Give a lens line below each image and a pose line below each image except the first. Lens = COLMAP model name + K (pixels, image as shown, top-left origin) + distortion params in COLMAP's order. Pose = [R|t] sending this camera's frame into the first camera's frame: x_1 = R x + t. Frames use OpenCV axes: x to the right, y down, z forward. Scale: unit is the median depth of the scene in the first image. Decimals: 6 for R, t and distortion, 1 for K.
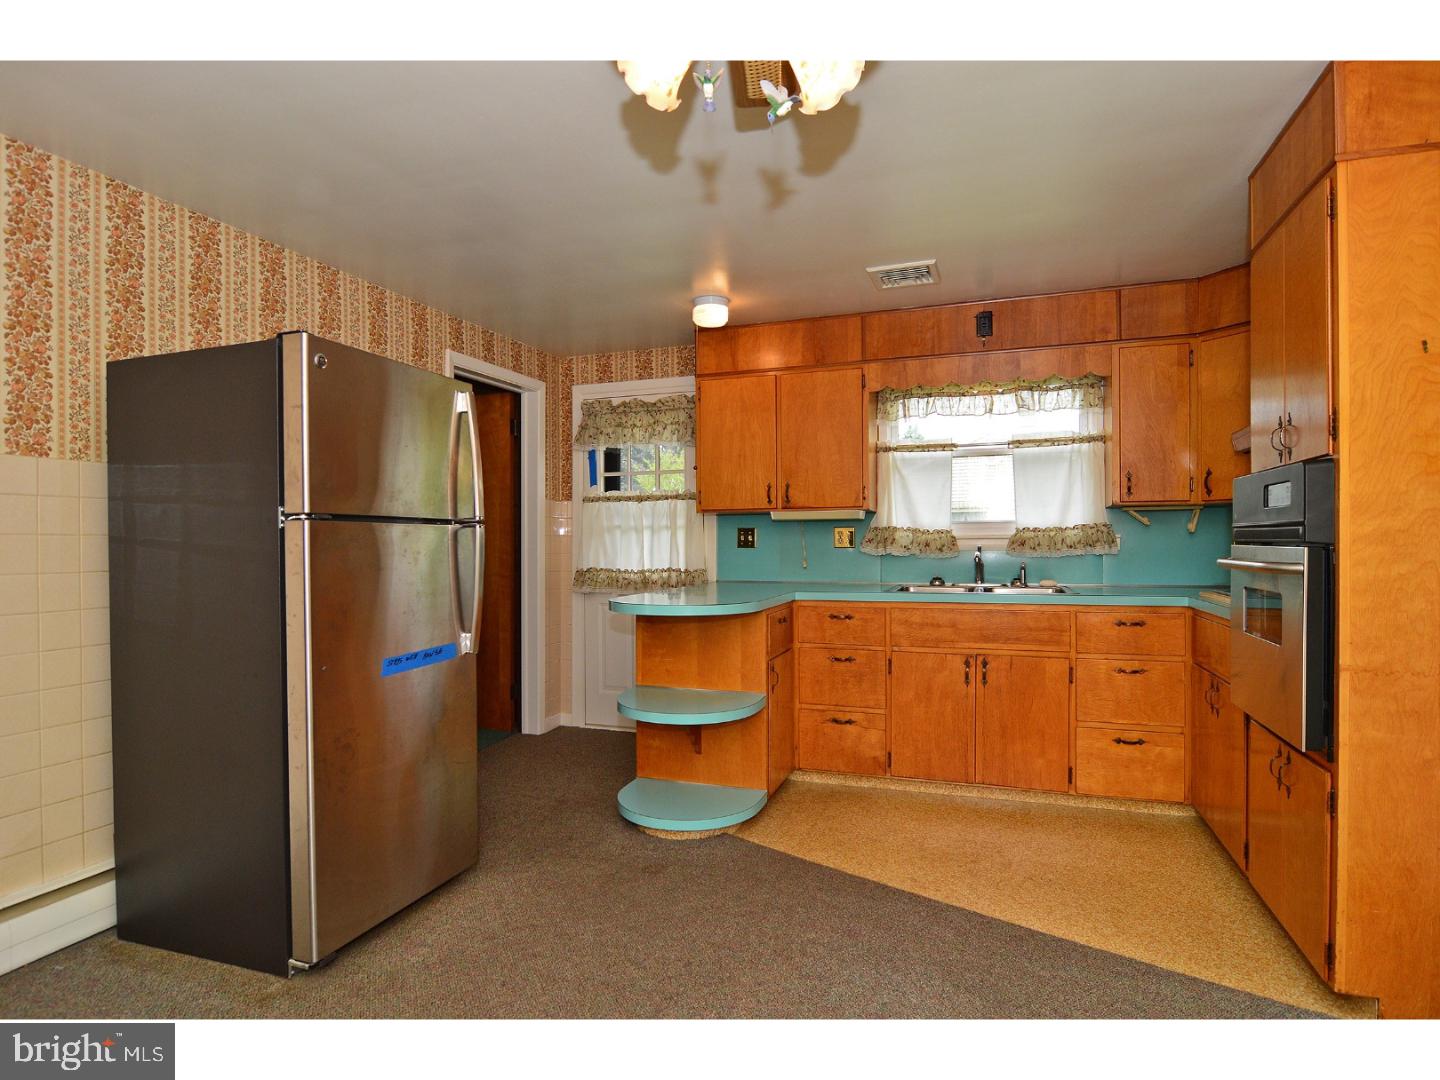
lens RADIAL K [[783.2, 0, 713.2], [0, 783.2, 543.5], [0, 0, 1]] dist [-0.003895, -0.001966]
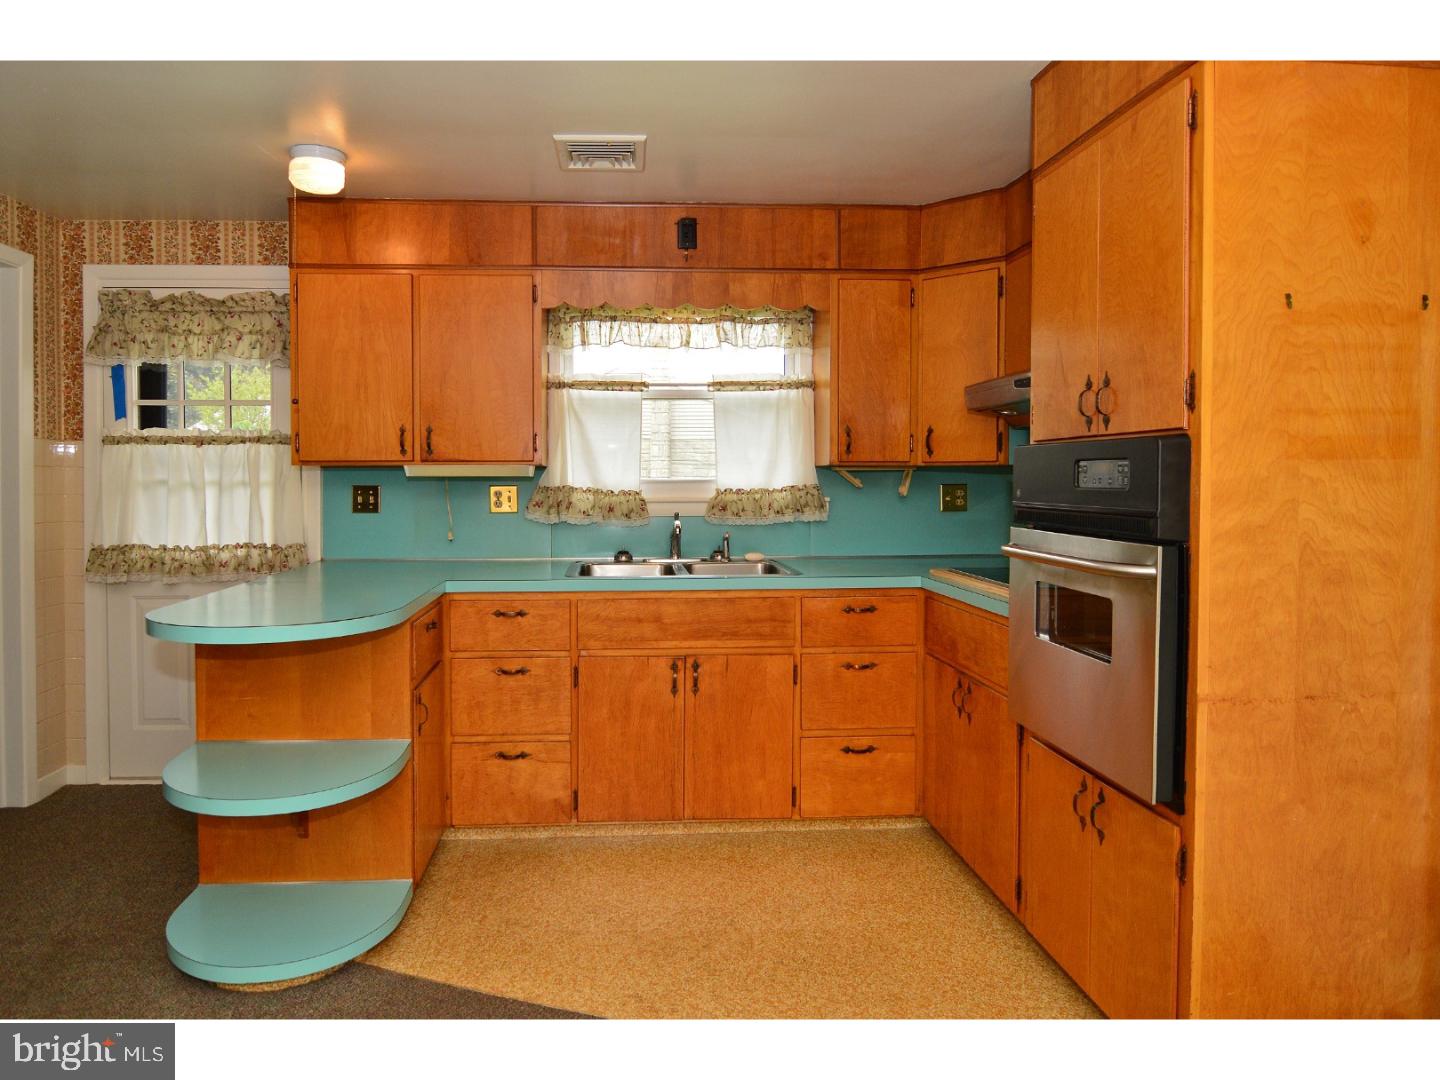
lens RADIAL K [[869.4, 0, 654.6], [0, 869.4, 496.5], [0, 0, 1]] dist [-0.004194, -0.010663]
pose [[0.923615, -0.004065, 0.383301, -0.023081], [-0.002782, 0.999846, 0.017306, -0.030394], [-0.383312, -0.017050, 0.923461, 0.203339]]
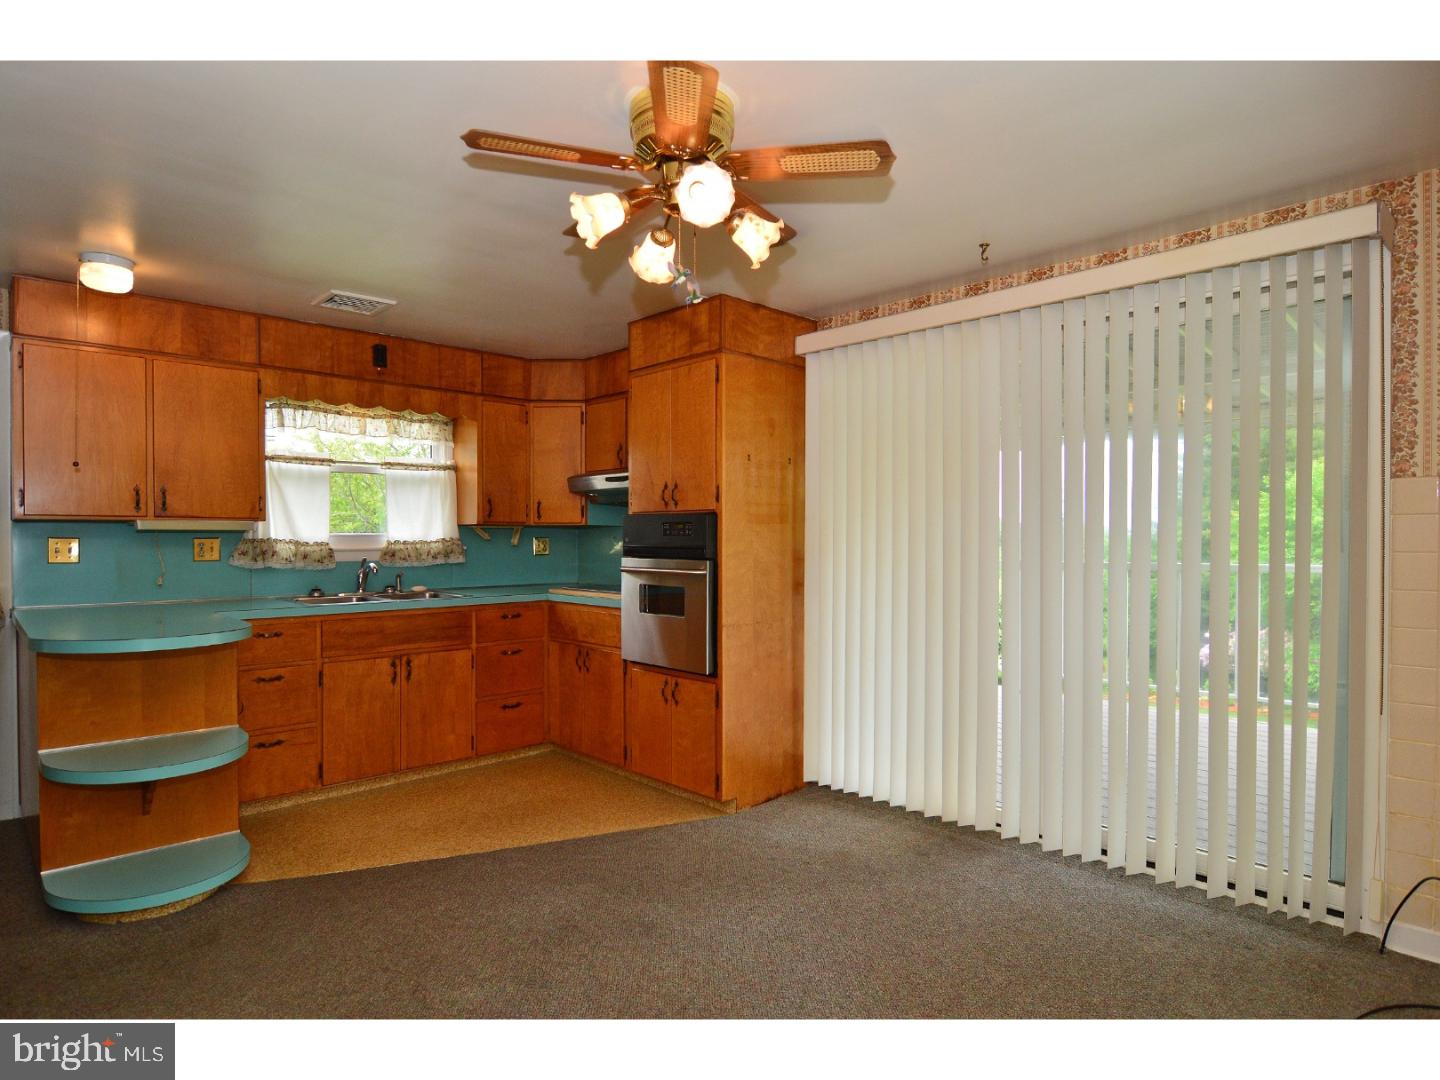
lens RADIAL K [[814.3, 0, 698.2], [0, 814.3, 546.6], [0, 0, 1]] dist [-0.013180, -0.002736]
pose [[0.464032, -0.004010, 0.885809, -0.474410], [-0.000300, 0.999989, 0.004683, -0.018980], [-0.885818, -0.002439, 0.464026, 0.078483]]
